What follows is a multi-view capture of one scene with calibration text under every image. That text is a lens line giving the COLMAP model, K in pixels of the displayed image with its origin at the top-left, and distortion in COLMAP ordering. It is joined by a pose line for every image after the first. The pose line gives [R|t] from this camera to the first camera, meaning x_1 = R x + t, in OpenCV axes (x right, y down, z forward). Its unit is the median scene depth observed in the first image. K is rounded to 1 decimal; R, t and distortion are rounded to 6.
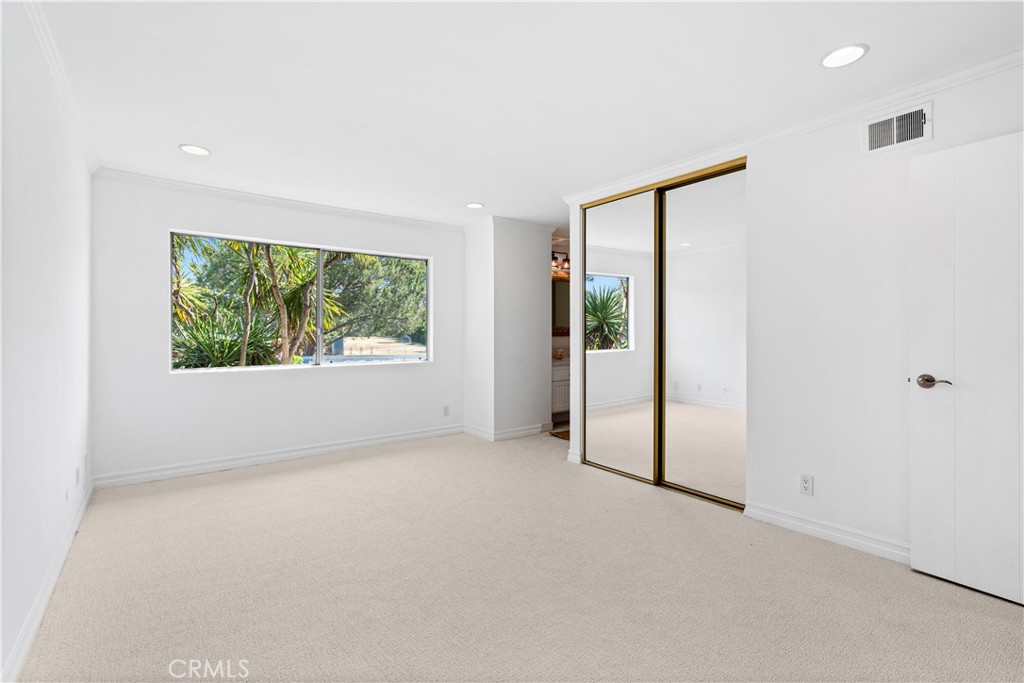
lens RADIAL K [[467.0, 0, 511.9], [0, 467.0, 330.4], [0, 0, 1]] dist [-0.001651, 0.000412]
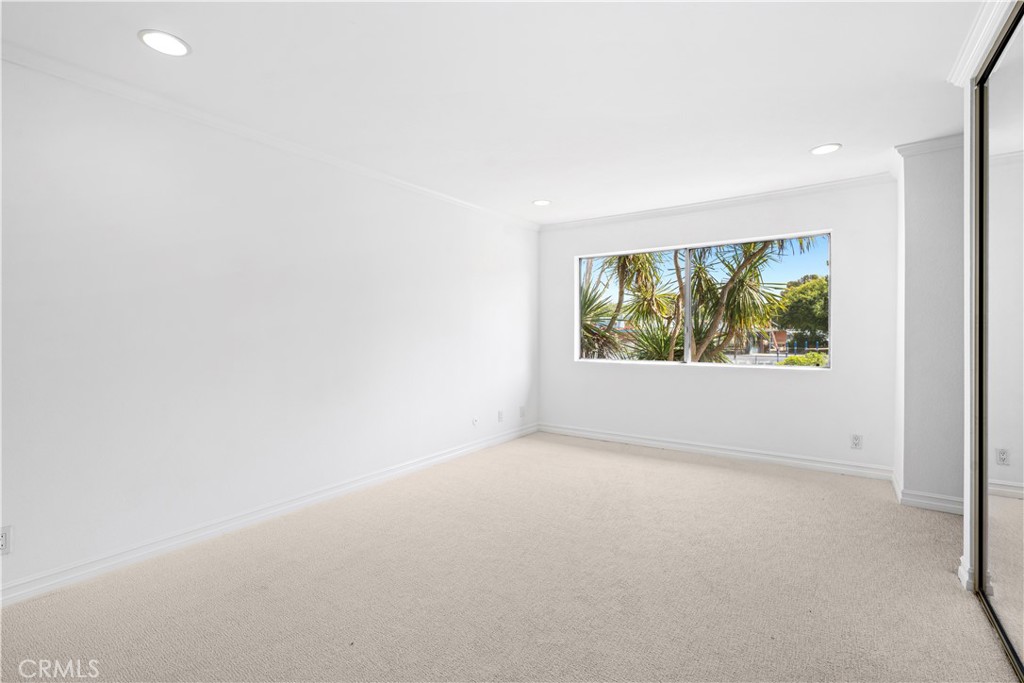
lens RADIAL K [[467.0, 0, 511.9], [0, 467.0, 330.4], [0, 0, 1]] dist [-0.001651, 0.000412]
pose [[0.288573, -0.003809, -0.957450, 0.413028], [0.007481, 0.999971, -0.001723, 0.001042], [0.957429, -0.006665, 0.288593, 0.316258]]
